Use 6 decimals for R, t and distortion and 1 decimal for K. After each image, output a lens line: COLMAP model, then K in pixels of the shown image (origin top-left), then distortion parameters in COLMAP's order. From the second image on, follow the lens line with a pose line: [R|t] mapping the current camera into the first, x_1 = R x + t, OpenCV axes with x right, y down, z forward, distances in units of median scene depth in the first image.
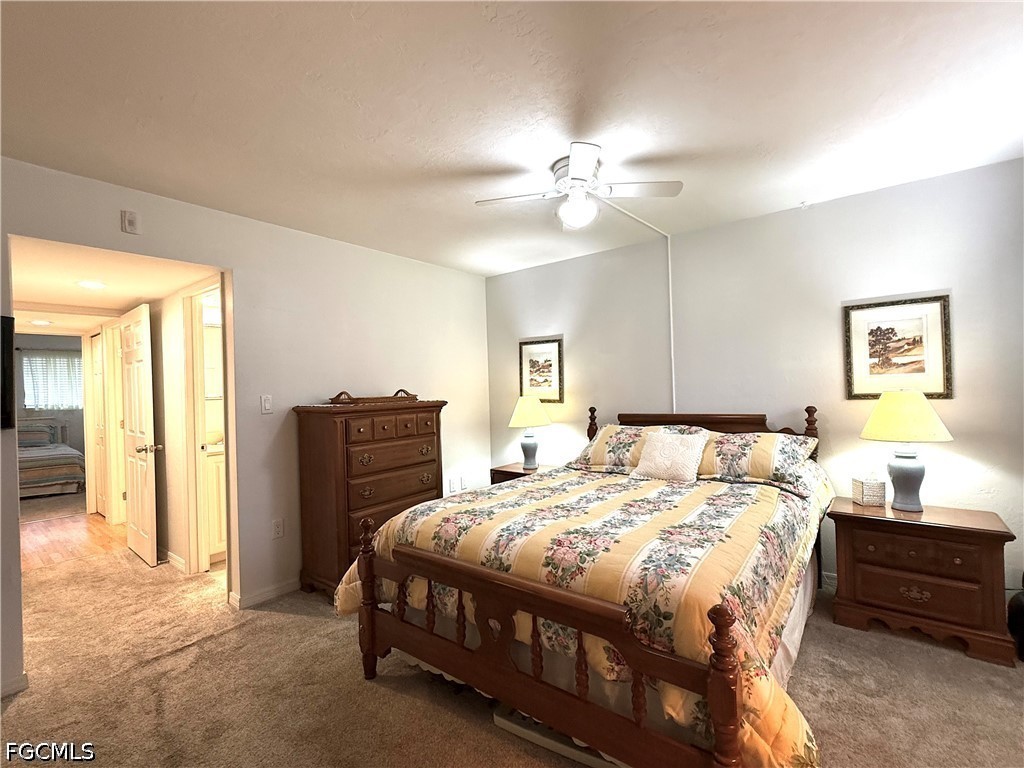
lens RADIAL K [[458.1, 0, 512.0], [0, 458.1, 384.0], [0, 0, 1]] dist [0.000336, -0.000017]
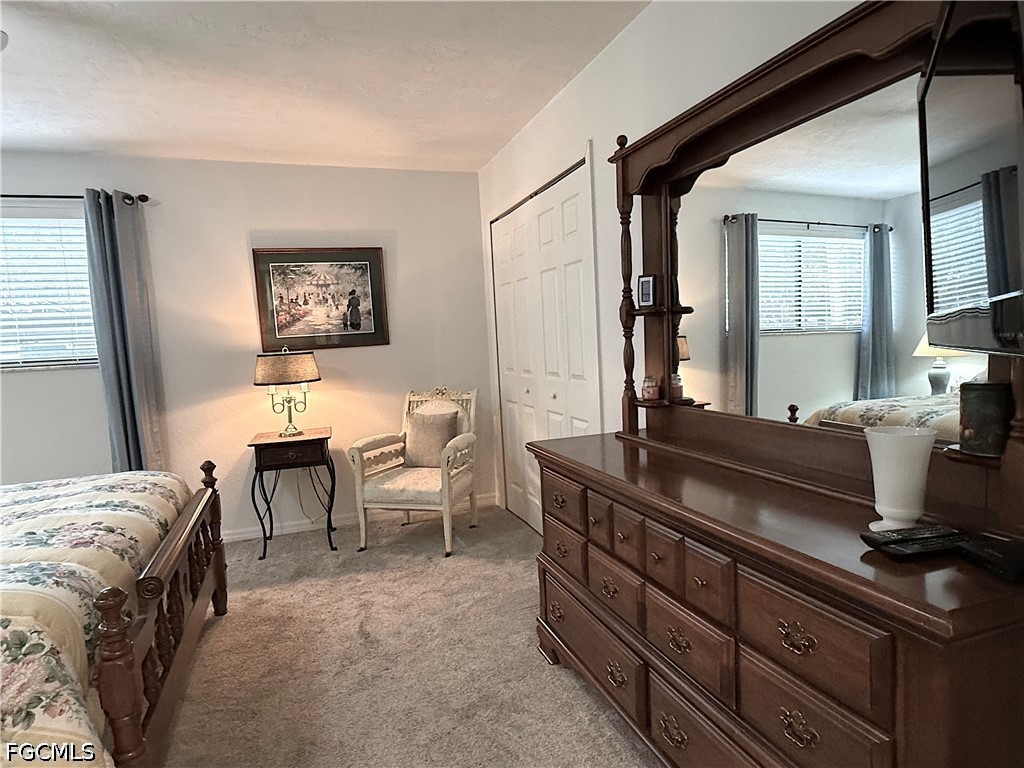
lens RADIAL K [[606.0, 0, 512.0], [0, 606.0, 384.0], [0, 0, 1]] dist [0.001111, -0.000047]
pose [[-0.840614, 0.032317, 0.540669, -0.588287], [0.073646, 0.995768, 0.054982, 0.045589], [-0.536604, 0.086037, -0.839436, 0.745354]]
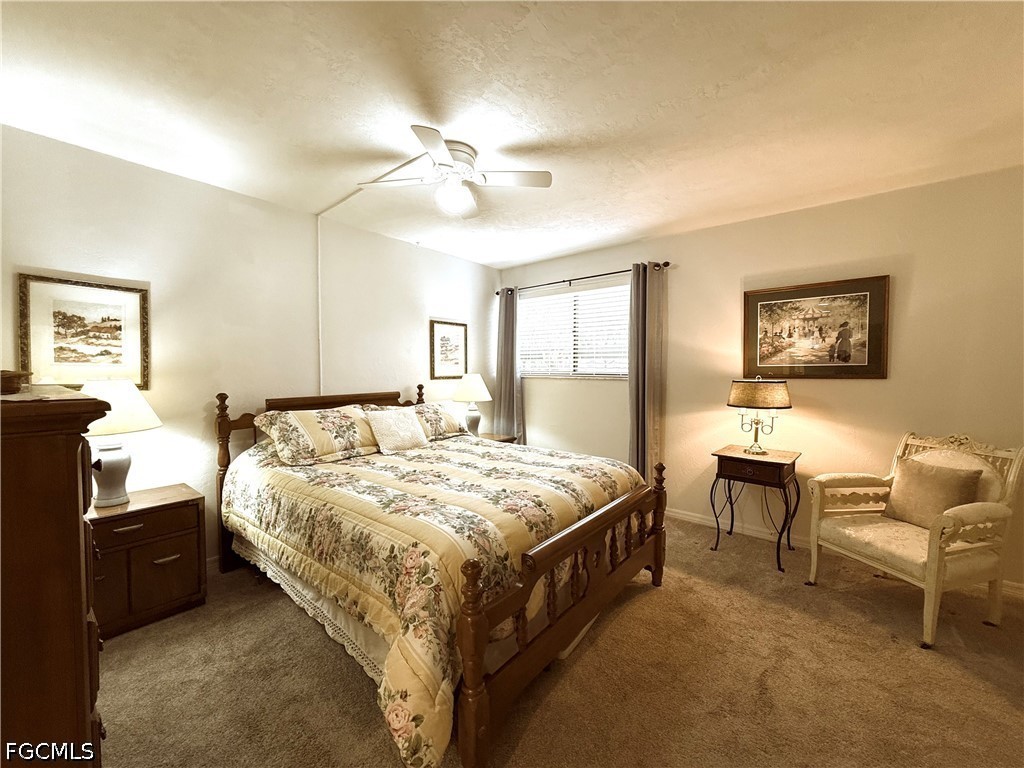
lens RADIAL K [[406.3, 0, 512.0], [0, 406.3, 384.0], [0, 0, 1]] dist [-0.000729, 0.000147]
pose [[0.025311, -0.007960, 0.999648, -0.506875], [-0.010103, 0.999915, 0.008218, 0.026766], [-0.999629, -0.010308, 0.025228, 0.541377]]
